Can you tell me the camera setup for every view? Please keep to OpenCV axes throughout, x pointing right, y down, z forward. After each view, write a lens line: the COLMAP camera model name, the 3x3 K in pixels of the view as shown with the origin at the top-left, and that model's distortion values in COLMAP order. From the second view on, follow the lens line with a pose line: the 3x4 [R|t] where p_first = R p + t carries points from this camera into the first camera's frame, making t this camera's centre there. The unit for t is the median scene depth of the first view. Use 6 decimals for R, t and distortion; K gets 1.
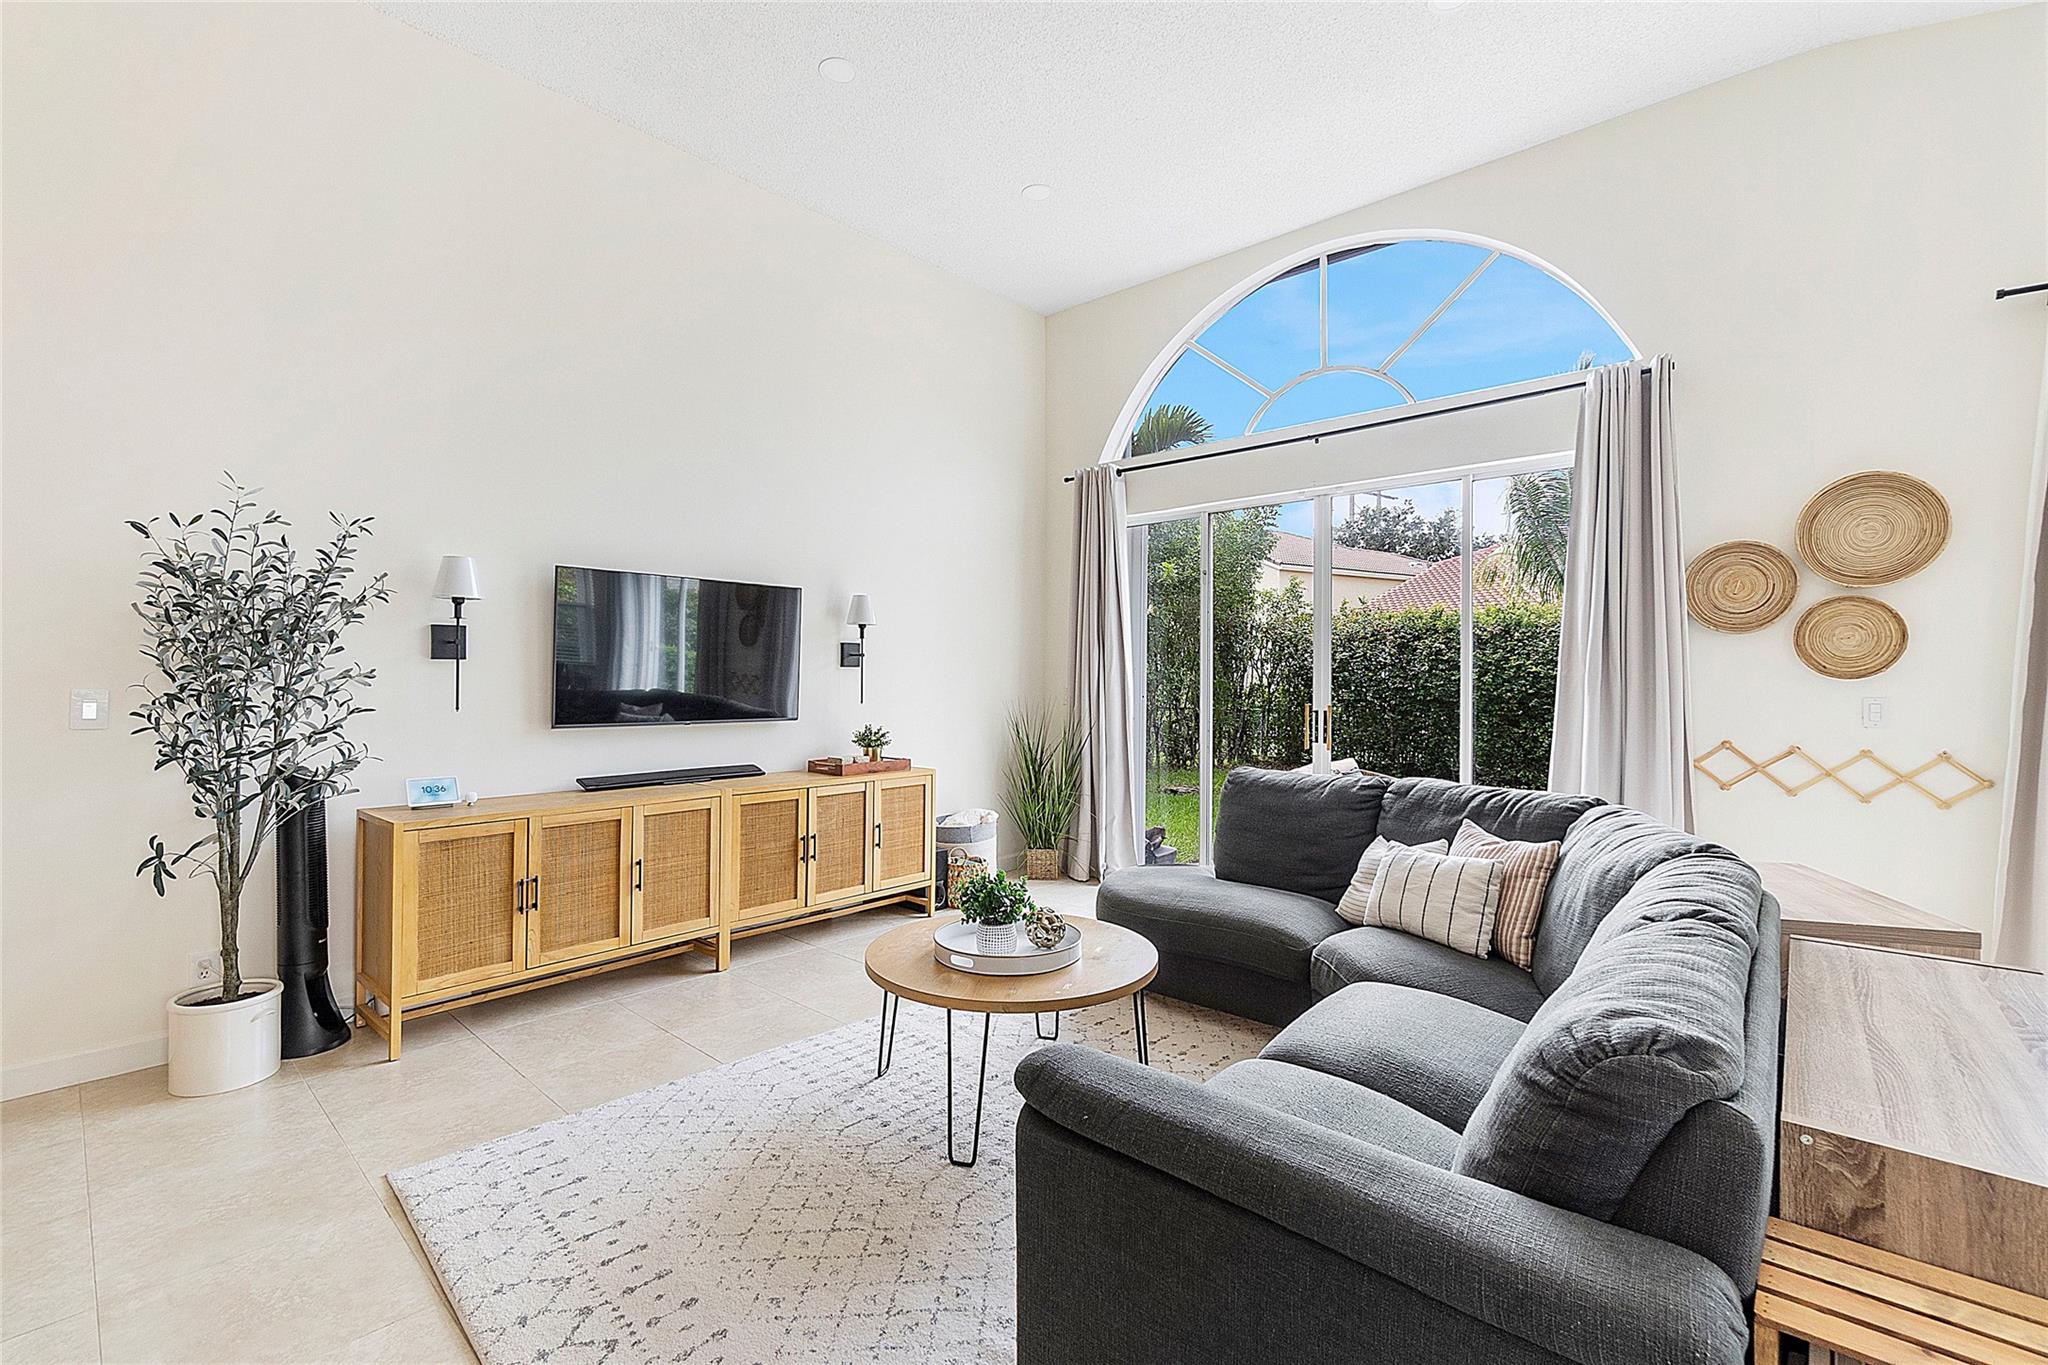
lens RADIAL K [[885.4, 0, 1017.2], [0, 885.4, 677.1], [0, 0, 1]] dist [-0.007223, 0.001453]
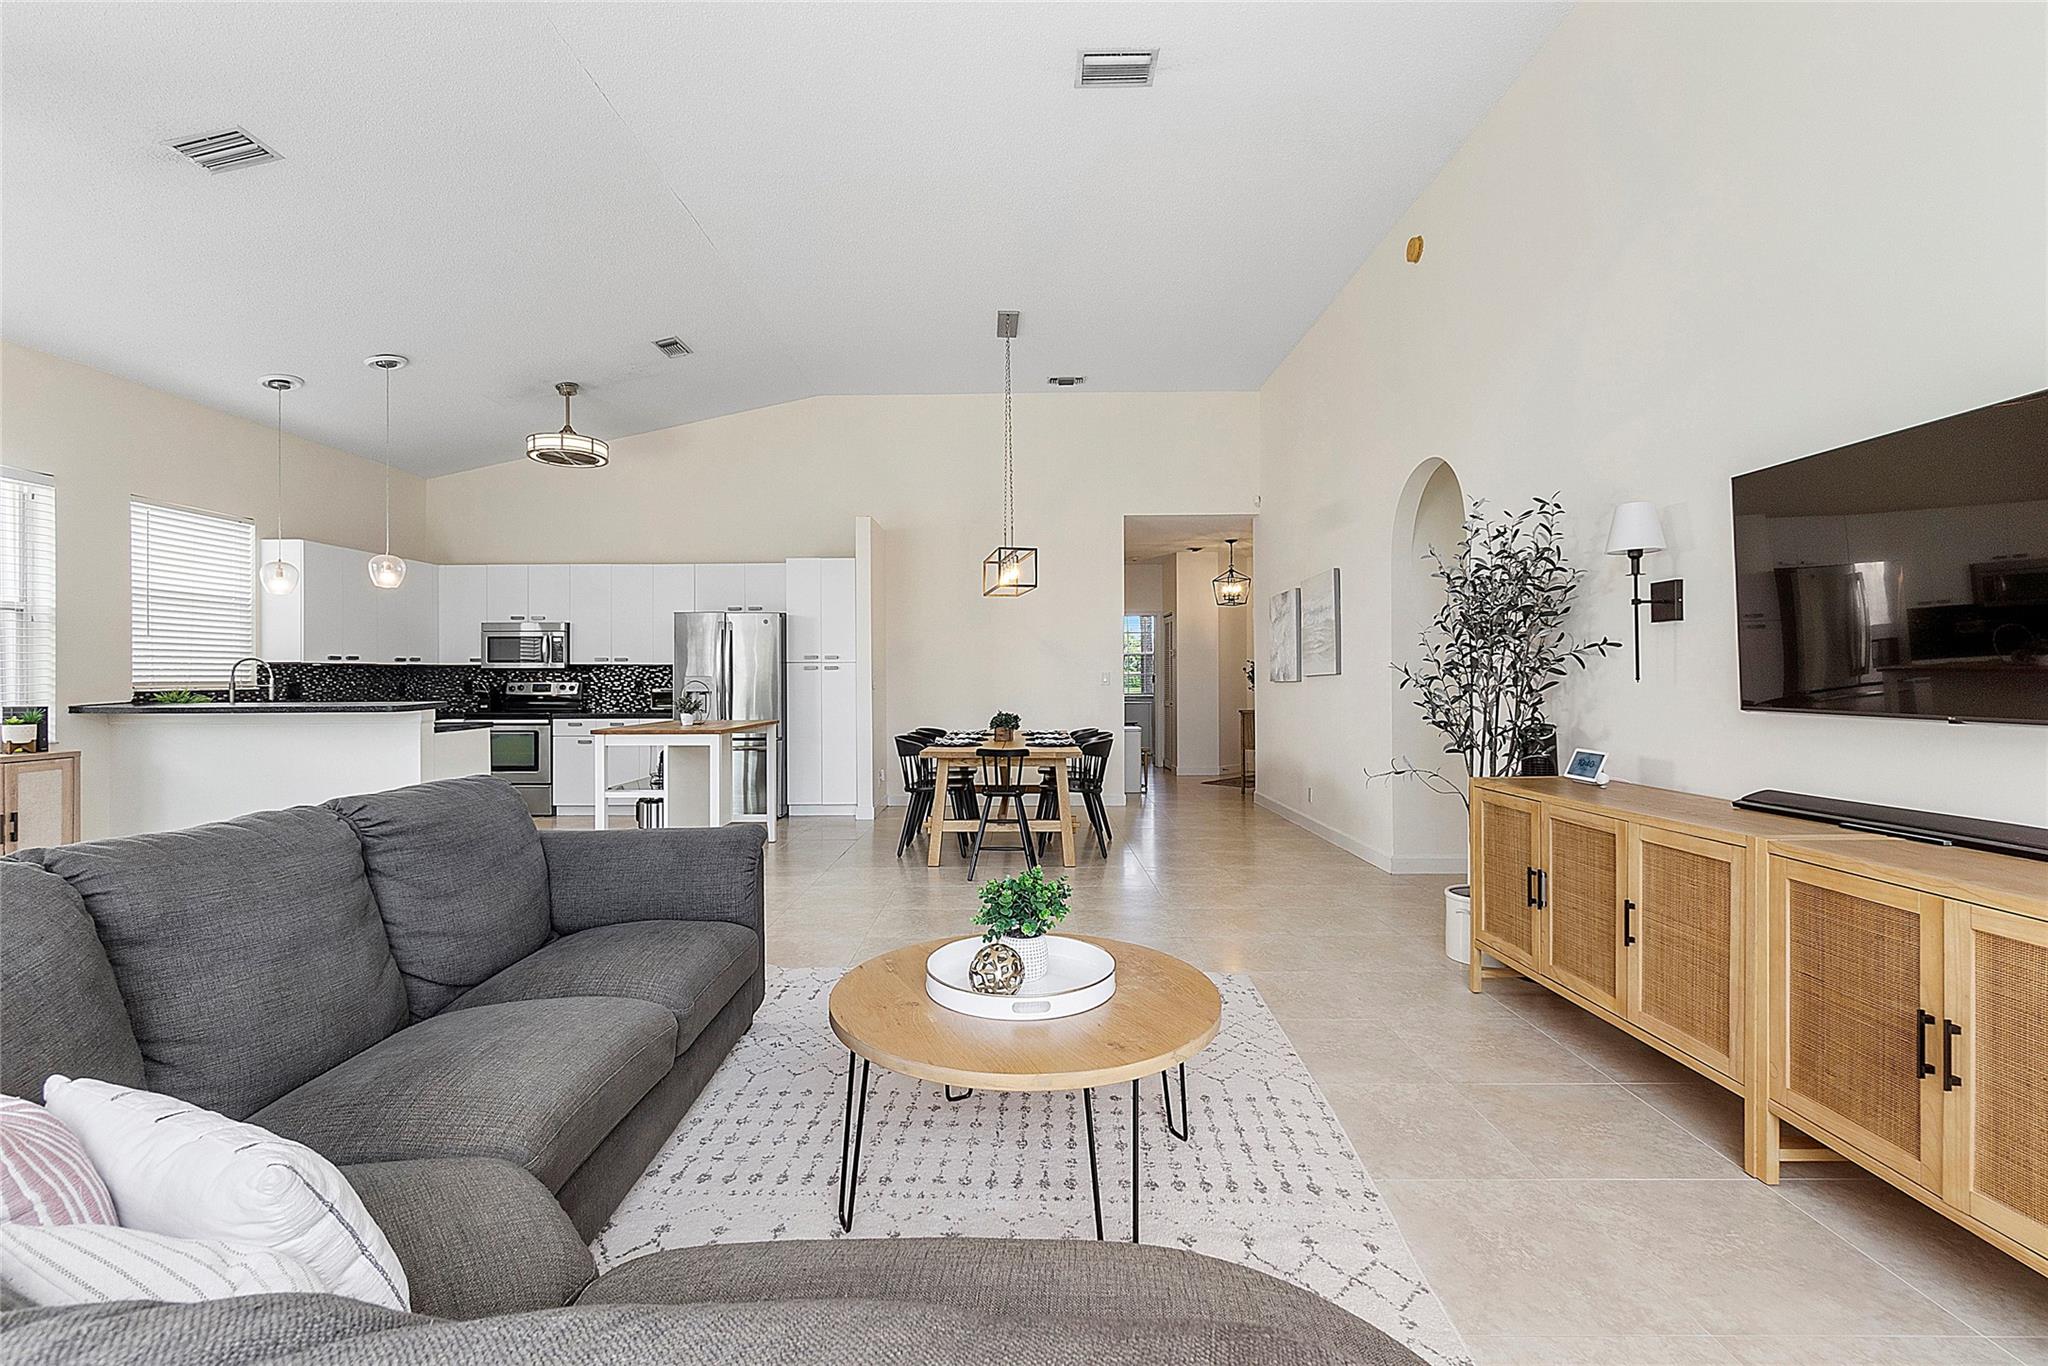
lens RADIAL K [[882.1, 0, 1015.6], [0, 882.1, 678.2], [0, 0, 1]] dist [-0.008513, 0.000149]
pose [[-0.743626, -0.000304, -0.668596, 0.343844], [0.001185, 0.999998, -0.001773, 0.031300], [0.668595, -0.002110, -0.743624, 1.070938]]
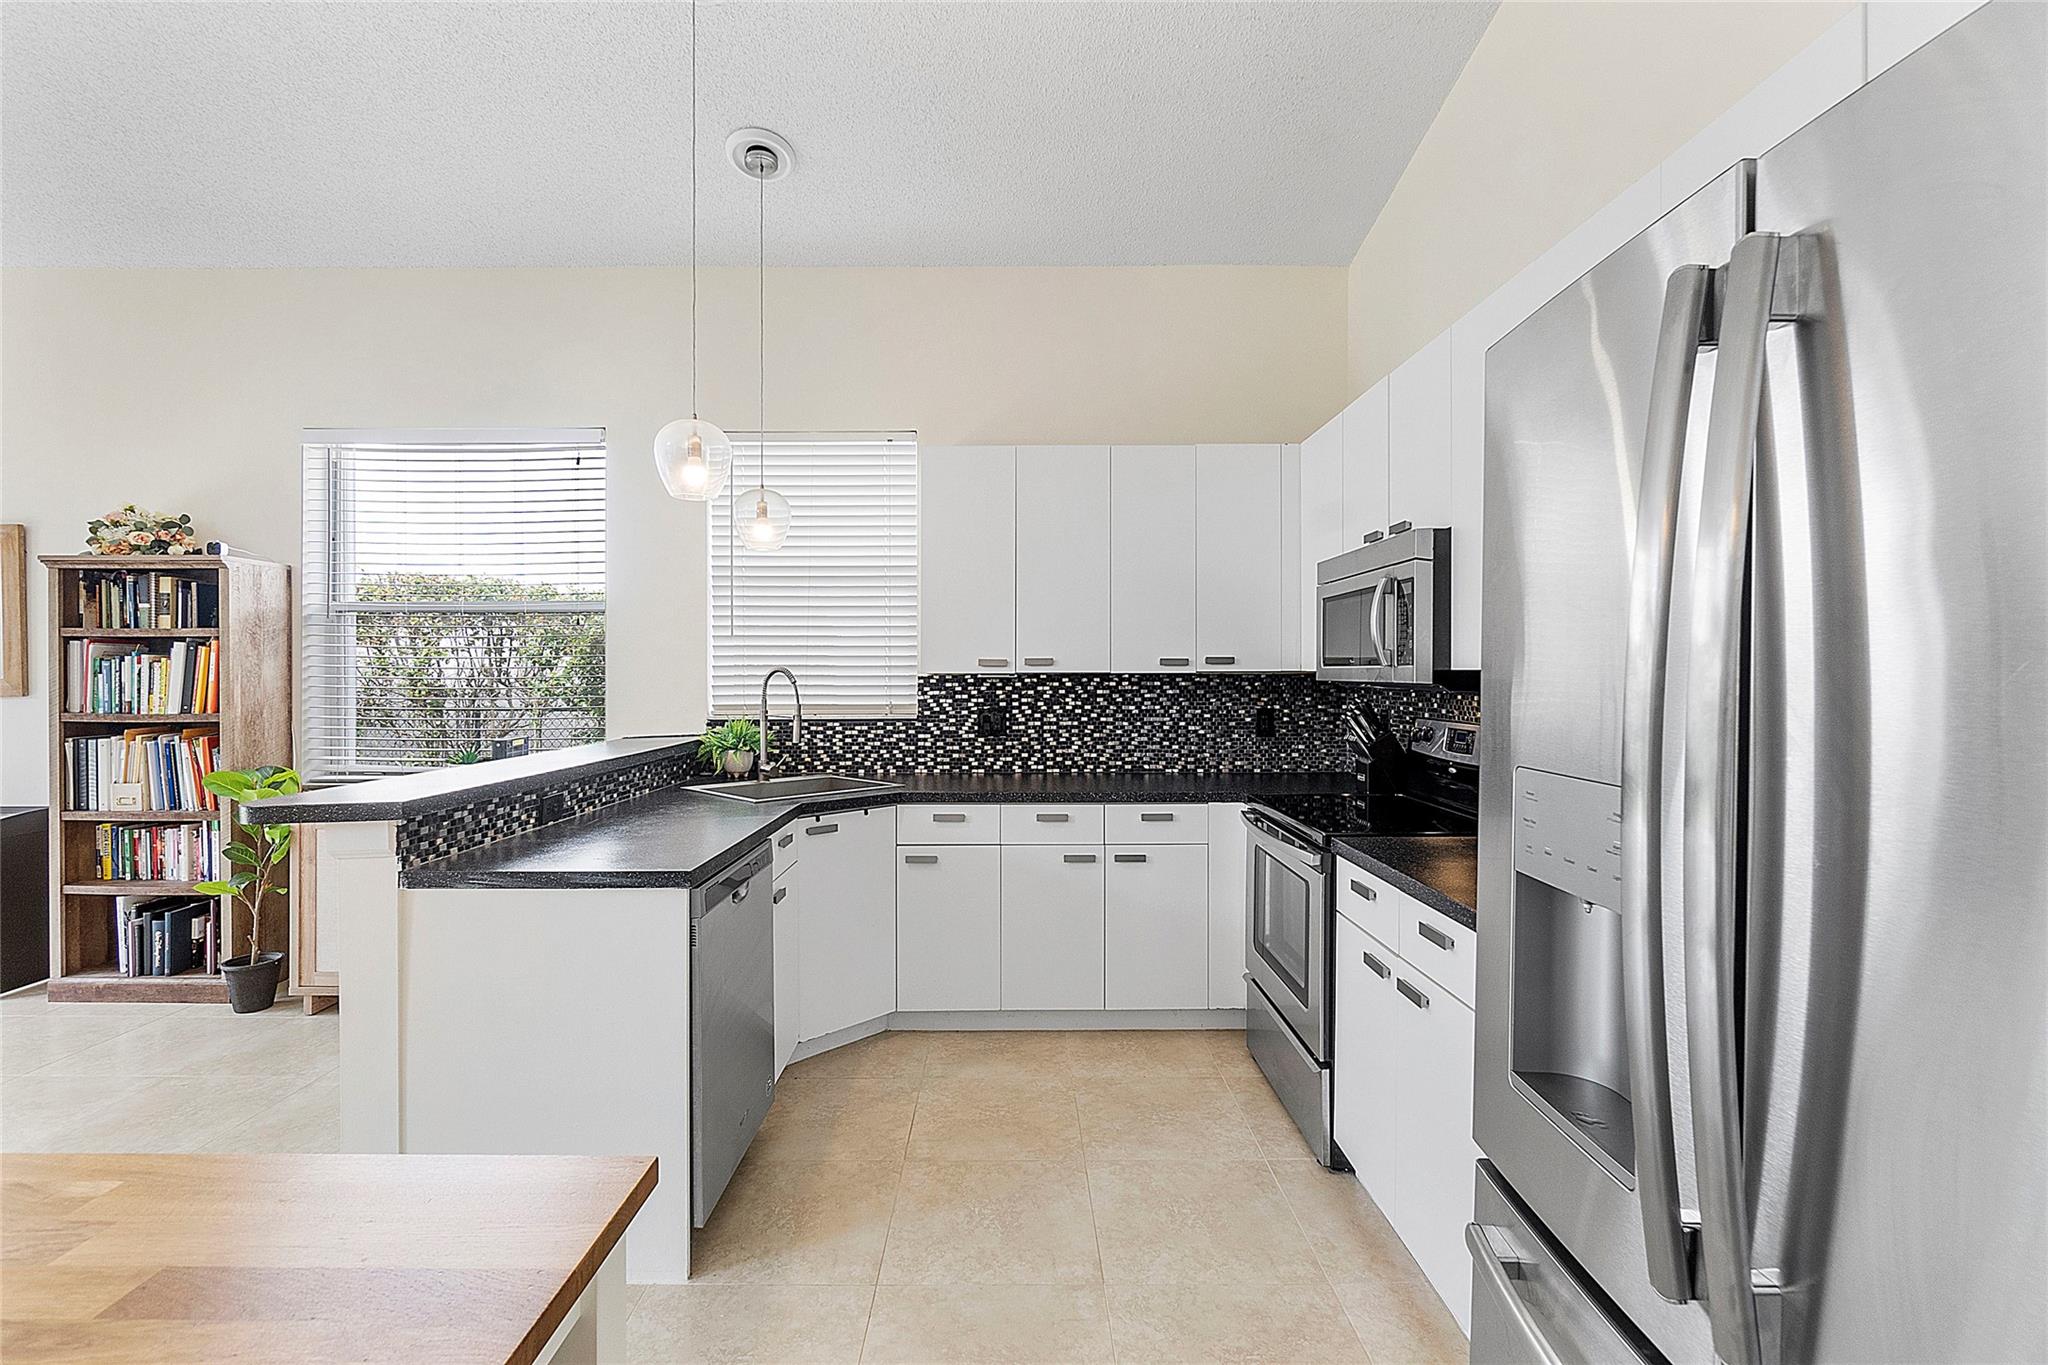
lens RADIAL K [[885.4, 0, 1017.2], [0, 885.4, 677.1], [0, 0, 1]] dist [-0.007223, 0.001453]
pose [[-0.676578, -0.005983, 0.736347, -0.472972], [-0.002013, 0.999978, 0.006275, -0.003284], [-0.736368, 0.002764, -0.676576, -0.481263]]
